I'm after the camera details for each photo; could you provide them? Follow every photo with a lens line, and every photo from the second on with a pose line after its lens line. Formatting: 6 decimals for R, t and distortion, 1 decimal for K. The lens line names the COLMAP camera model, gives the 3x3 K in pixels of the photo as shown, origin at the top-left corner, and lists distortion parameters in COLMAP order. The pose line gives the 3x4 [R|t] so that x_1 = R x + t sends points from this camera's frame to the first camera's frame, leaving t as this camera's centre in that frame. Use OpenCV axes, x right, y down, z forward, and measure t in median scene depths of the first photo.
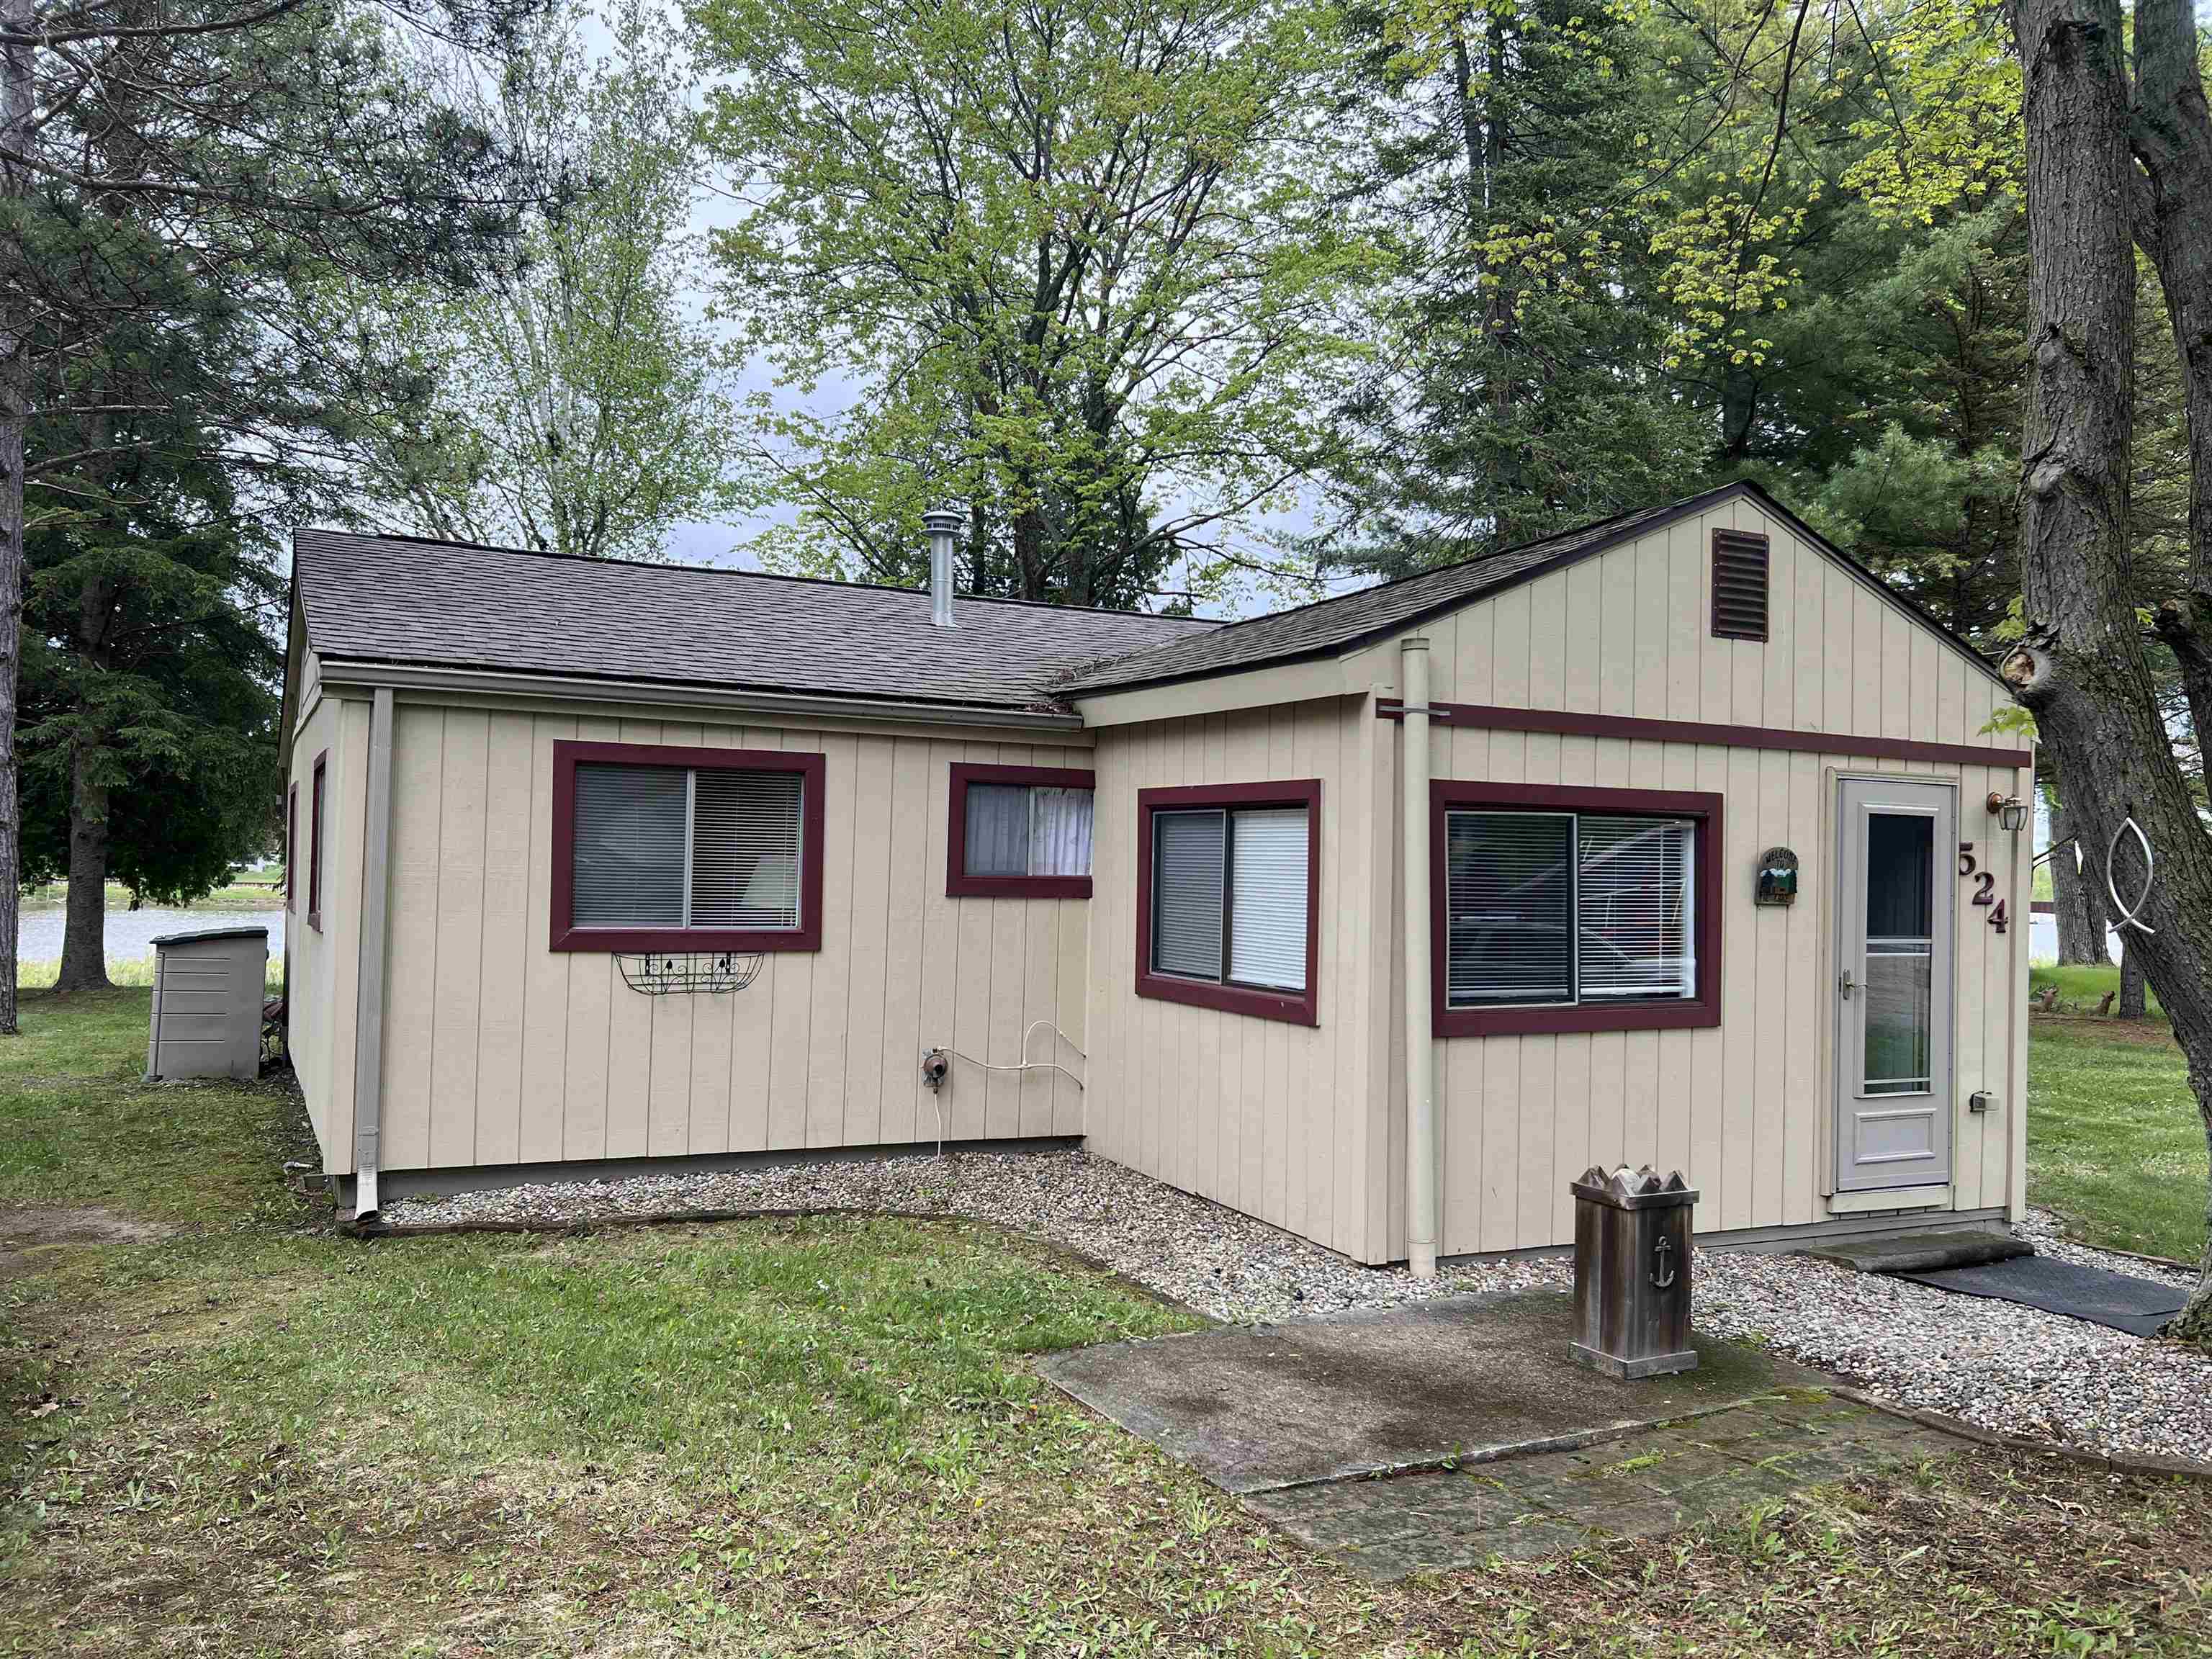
lens RADIAL K [[1672.7, 0, 1106.0], [0, 1672.7, 829.5], [0, 0, 1]] dist [0.131363, -0.160623]
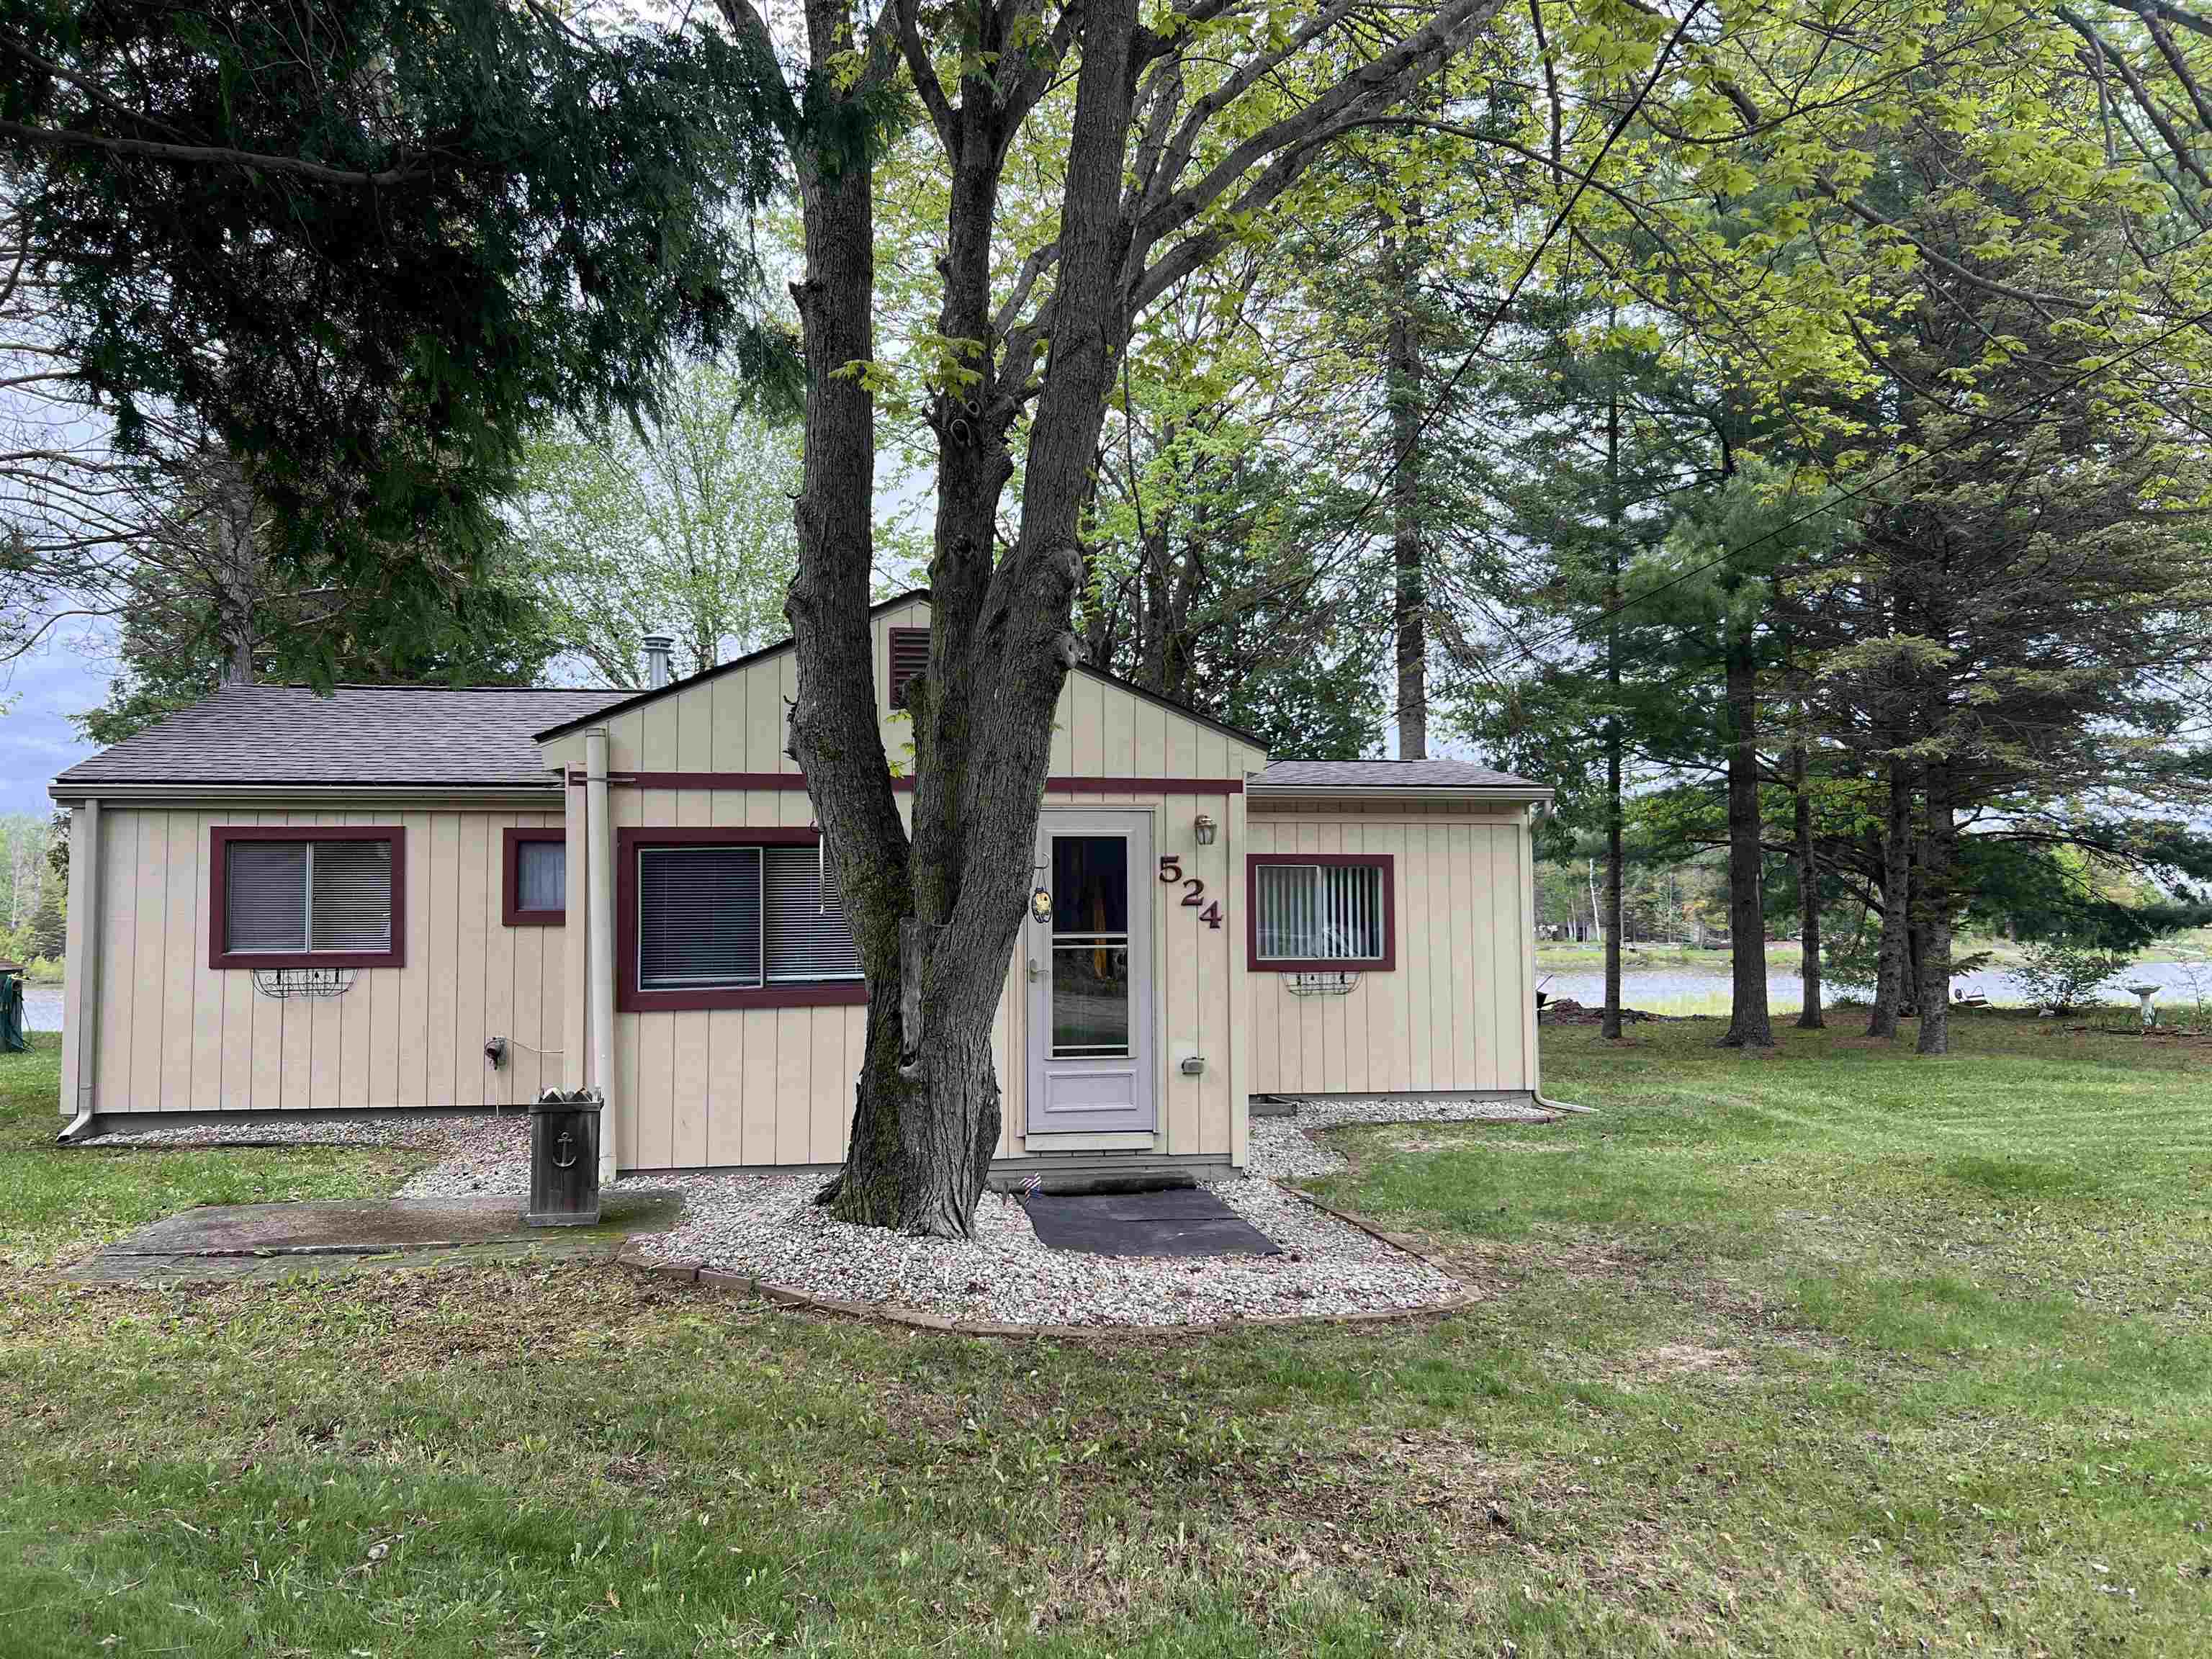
lens RADIAL K [[1672.7, 0, 1106.0], [0, 1672.7, 829.5], [0, 0, 1]] dist [0.131363, -0.160623]
pose [[0.947459, -0.045993, -0.316552, 0.864752], [0.035022, 0.998575, -0.040265, 0.036537], [0.317953, 0.027063, 0.947720, -0.172474]]
